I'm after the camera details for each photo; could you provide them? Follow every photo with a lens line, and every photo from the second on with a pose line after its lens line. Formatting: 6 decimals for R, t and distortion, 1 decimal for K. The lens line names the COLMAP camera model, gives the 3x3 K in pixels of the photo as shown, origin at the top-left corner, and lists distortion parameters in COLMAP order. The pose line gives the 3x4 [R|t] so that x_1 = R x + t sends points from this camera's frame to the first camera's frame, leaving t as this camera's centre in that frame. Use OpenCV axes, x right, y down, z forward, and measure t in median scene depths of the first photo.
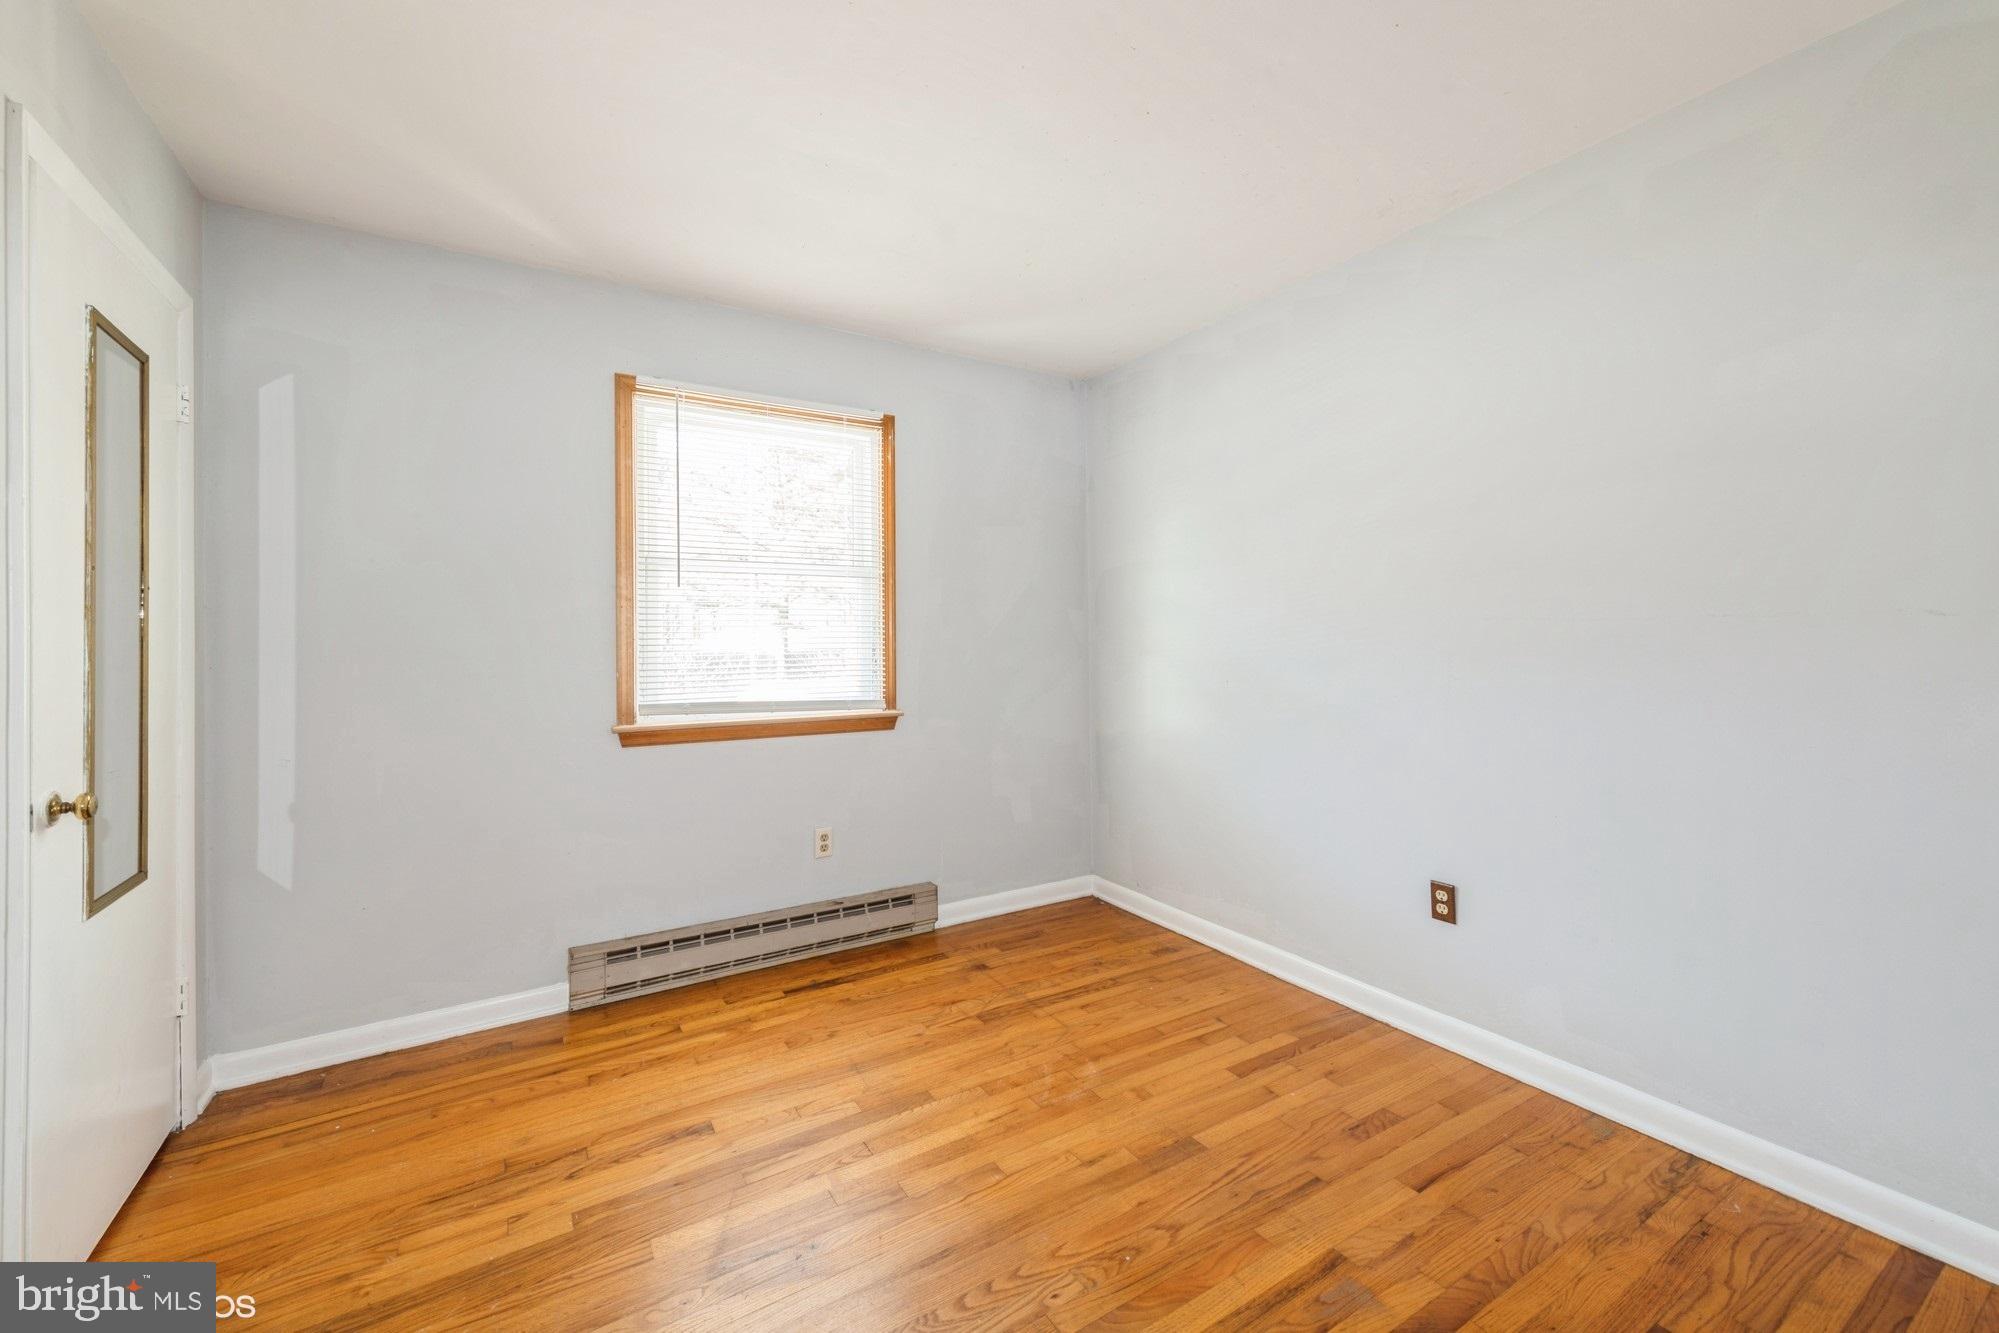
lens RADIAL K [[784.0, 0, 1012.9], [0, 784.0, 653.0], [0, 0, 1]] dist [0.006923, -0.001258]
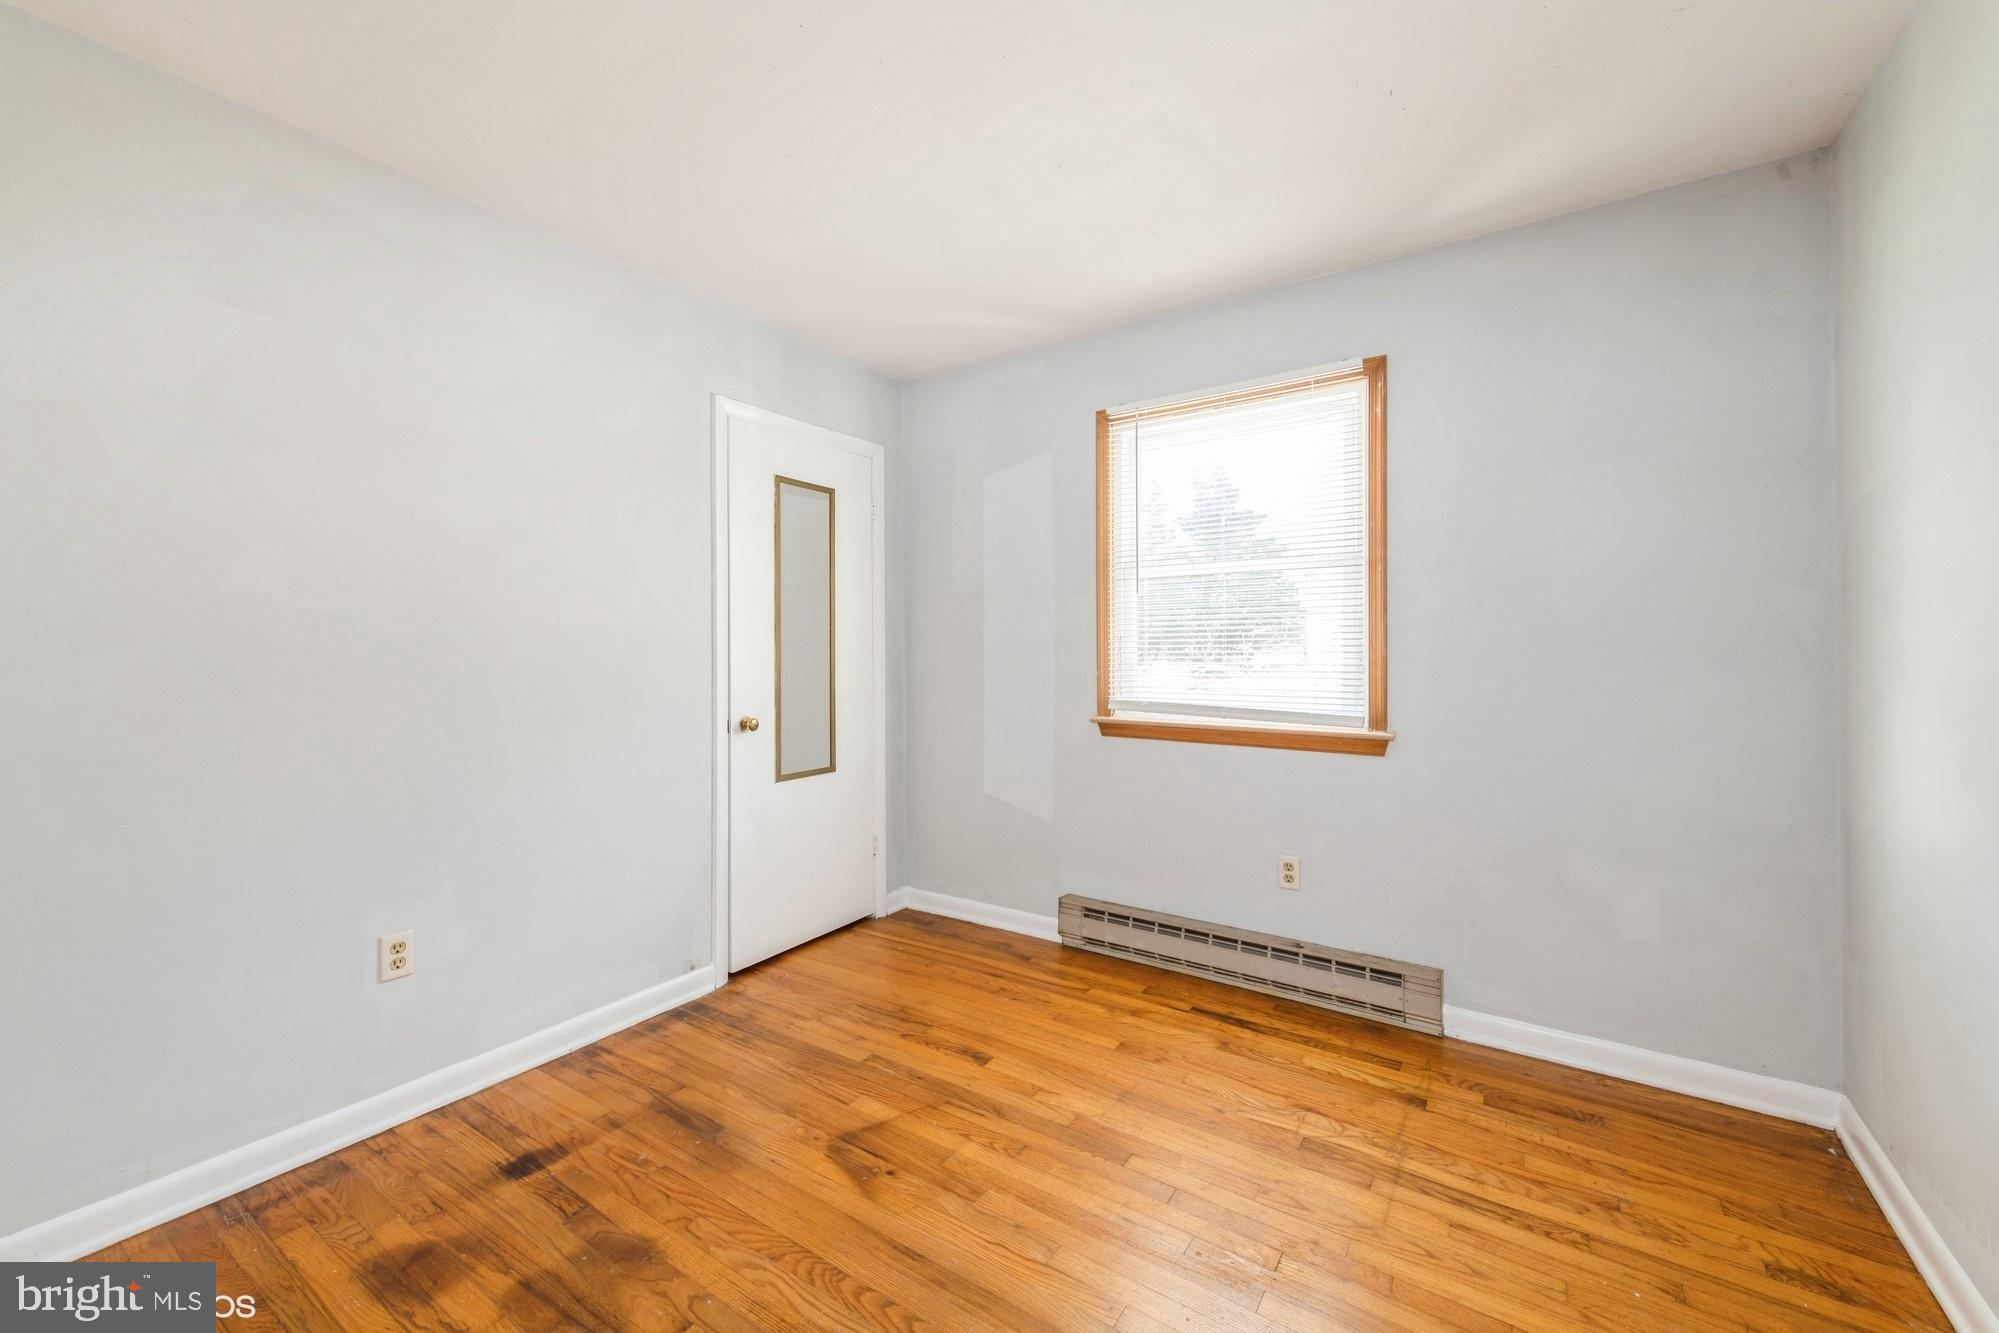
lens RADIAL K [[784.0, 0, 997.3], [0, 784.0, 663.0], [0, 0, 1]] dist [0.006923, -0.001258]
pose [[0.410365, 0.025949, -0.911552, 0.483287], [-0.014598, 0.999654, 0.021885, -0.009592], [0.911804, 0.004325, 0.410602, 0.385603]]
